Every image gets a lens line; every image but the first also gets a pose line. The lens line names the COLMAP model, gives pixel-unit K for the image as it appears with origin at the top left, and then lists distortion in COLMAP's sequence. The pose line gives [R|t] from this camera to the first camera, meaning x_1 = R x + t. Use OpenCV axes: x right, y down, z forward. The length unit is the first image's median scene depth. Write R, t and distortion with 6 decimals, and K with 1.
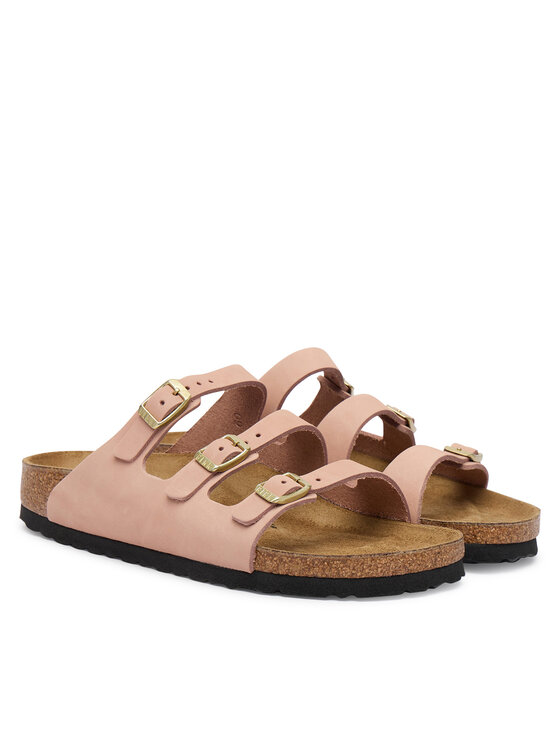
lens RADIAL K [[2064.2, 0, 279.9], [0, 2064.2, 373.1], [0, 0, 1]] dist [0.157733, 0.000000]
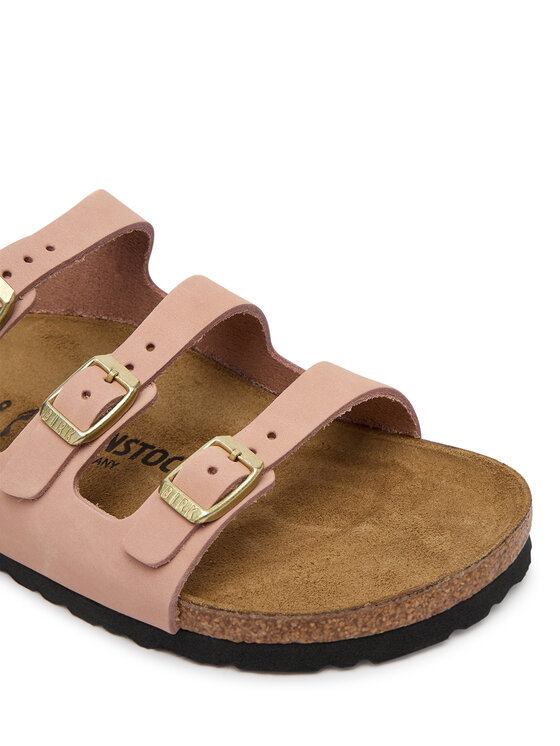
lens RADIAL K [[970.7, 0, 280.8], [0, 970.7, 373.8], [0, 0, 1]] dist [0.005347, 0.000000]
pose [[0.988657, -0.136920, 0.061727, 0.007408], [0.099712, 0.905722, 0.411976, -0.070242], [-0.112316, -0.401148, 0.909101, 0.787310]]
